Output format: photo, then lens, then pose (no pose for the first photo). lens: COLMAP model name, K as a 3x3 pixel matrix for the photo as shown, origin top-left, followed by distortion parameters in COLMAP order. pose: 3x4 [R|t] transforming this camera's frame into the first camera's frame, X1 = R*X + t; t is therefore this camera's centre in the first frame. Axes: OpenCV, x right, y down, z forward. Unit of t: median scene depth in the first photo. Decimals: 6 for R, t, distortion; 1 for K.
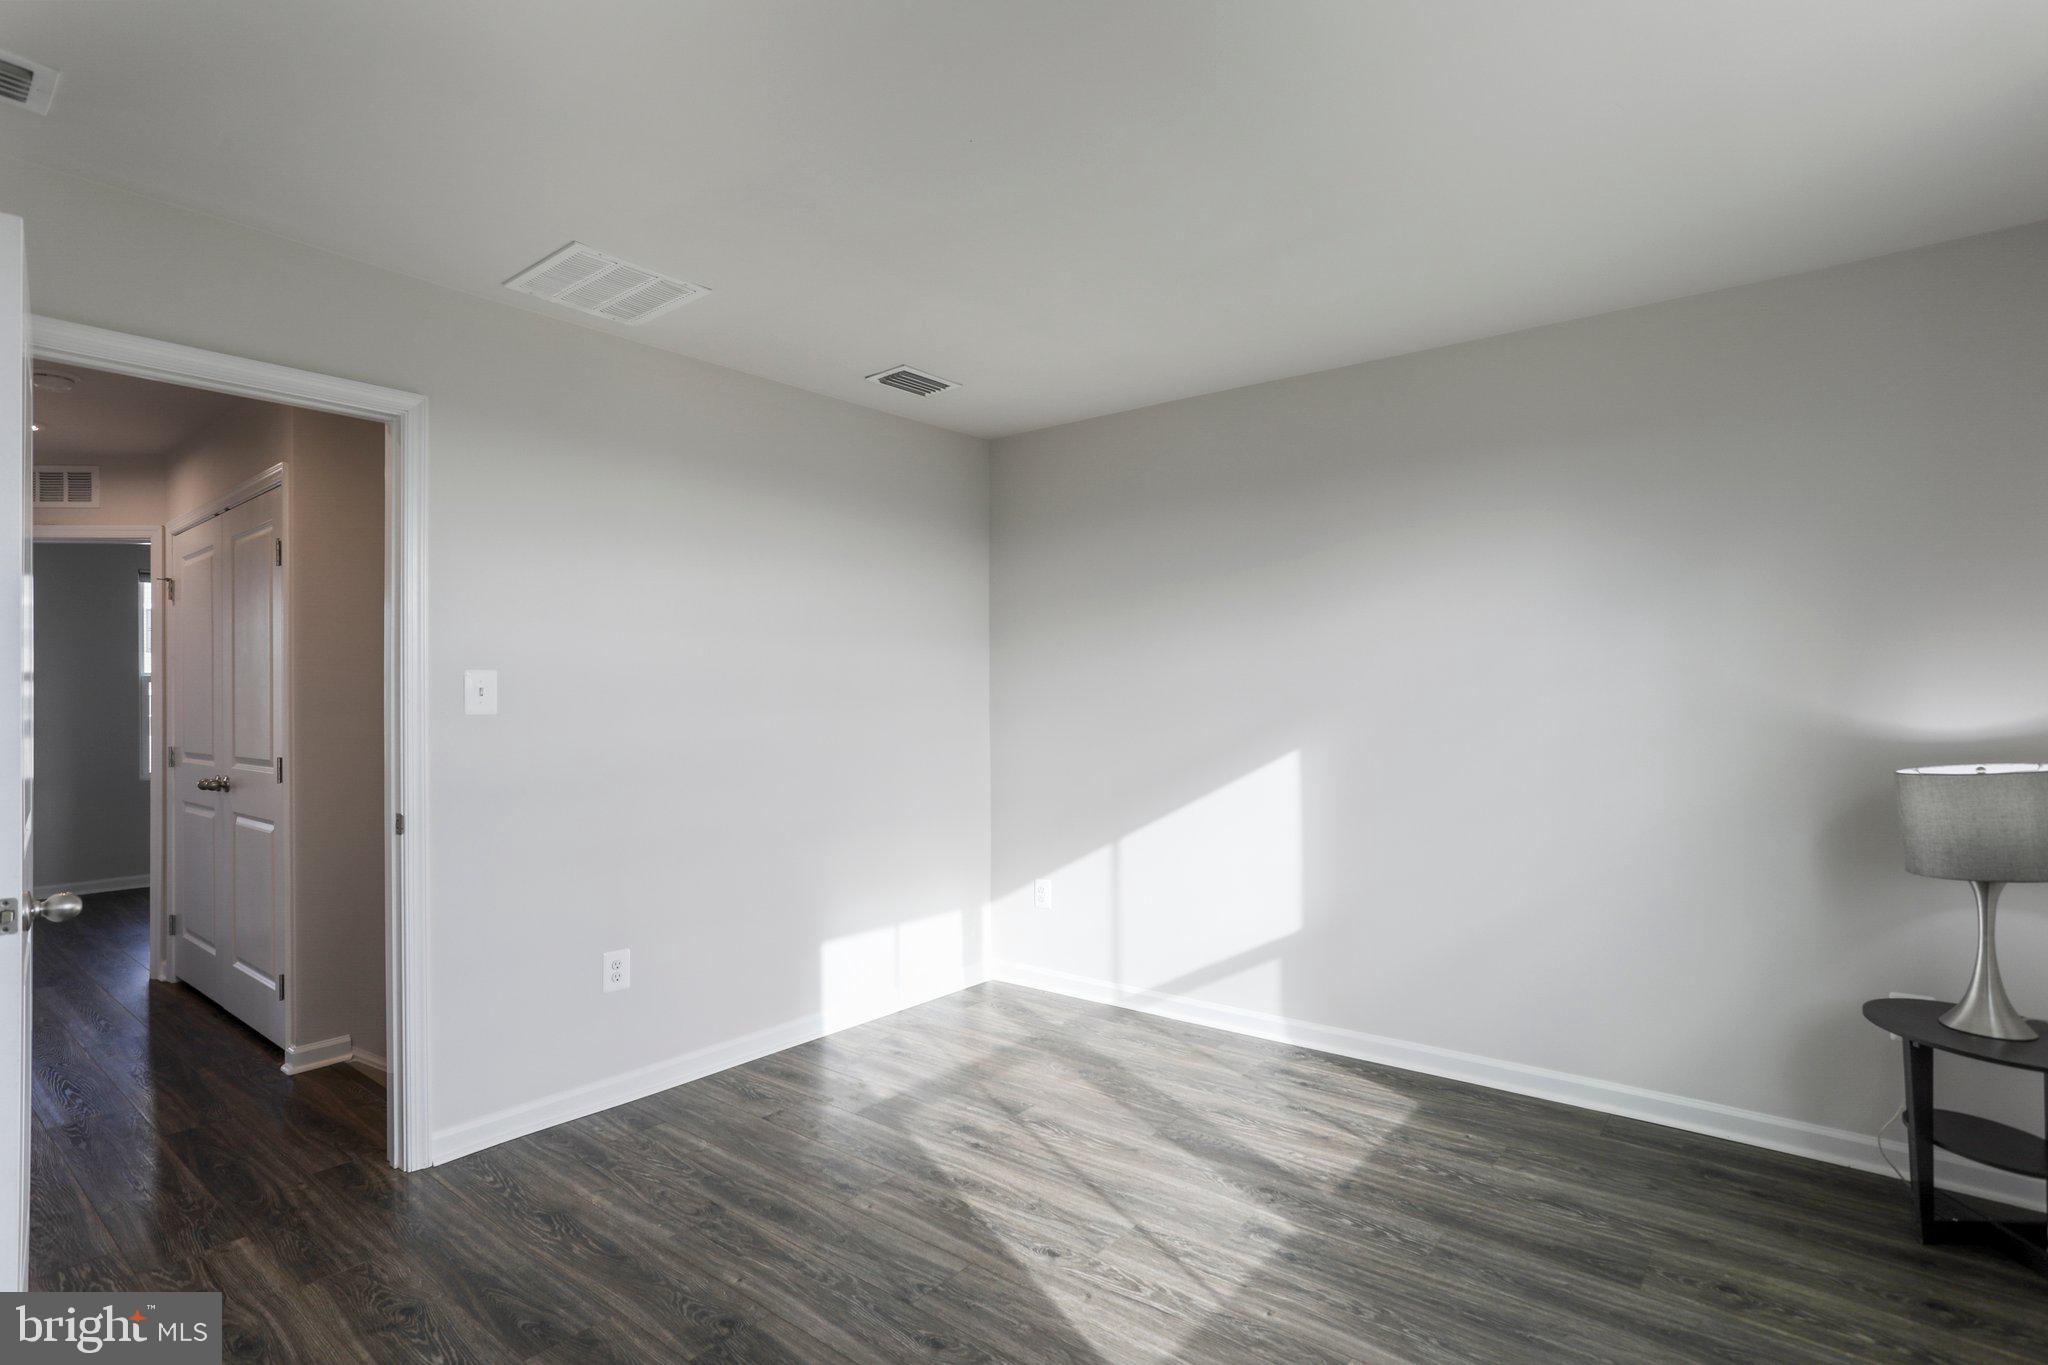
lens RADIAL K [[991.1, 0, 1015.9], [0, 991.1, 693.4], [0, 0, 1]] dist [-0.057031, 0.032563]
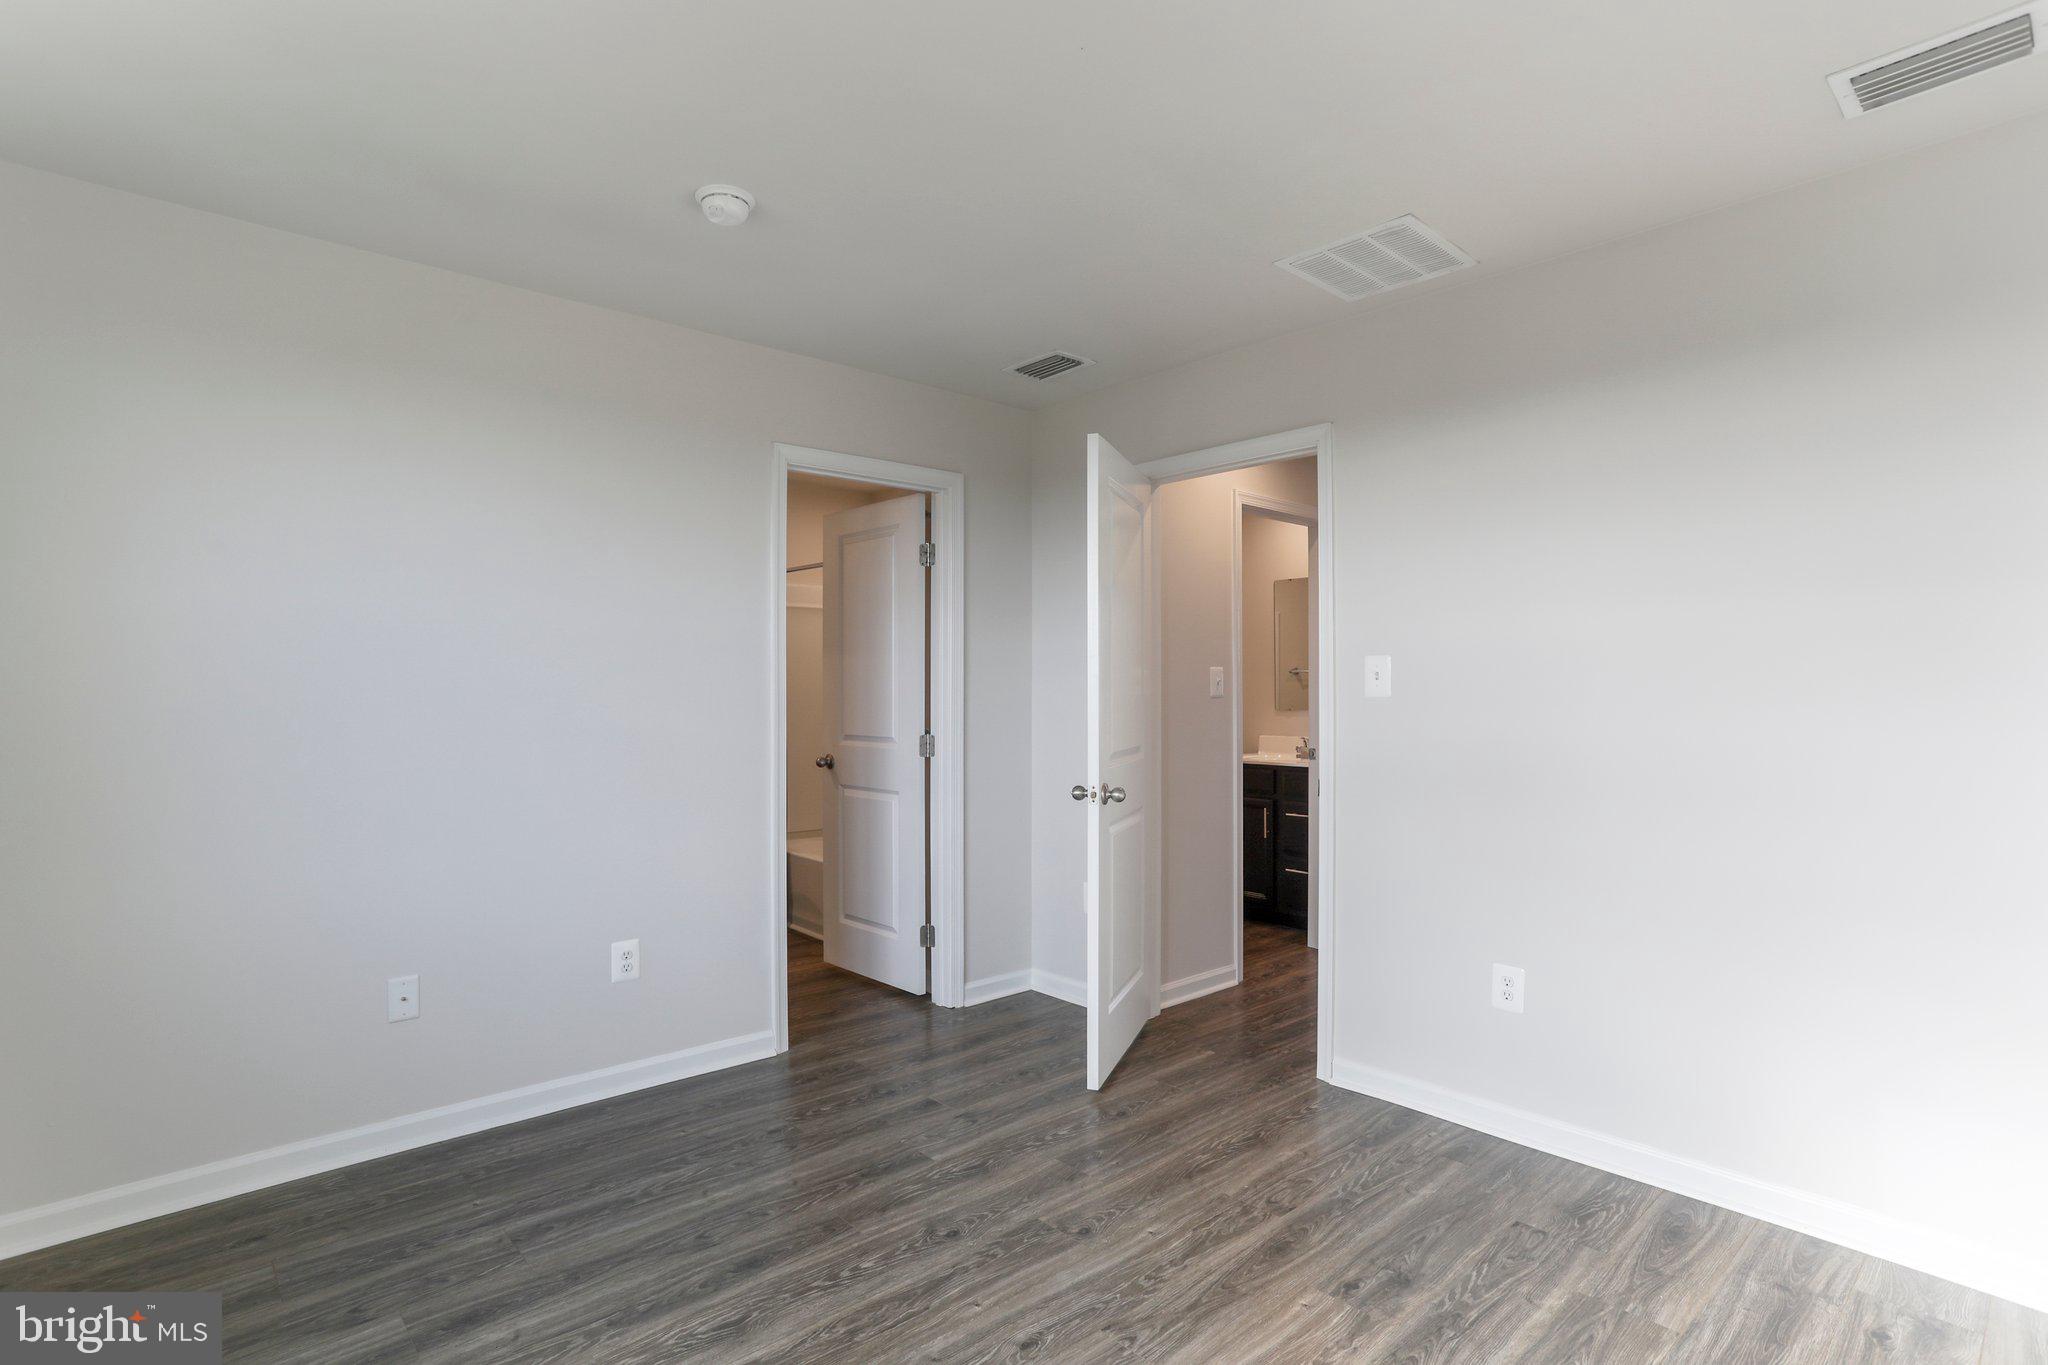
lens RADIAL K [[991.1, 0, 1015.9], [0, 991.1, 693.4], [0, 0, 1]] dist [-0.057031, 0.032563]
pose [[-0.148298, 0.004394, -0.988933, 0.591742], [0.005595, 0.999978, 0.003604, 0.011182], [0.988927, -0.004998, -0.148319, 0.768911]]
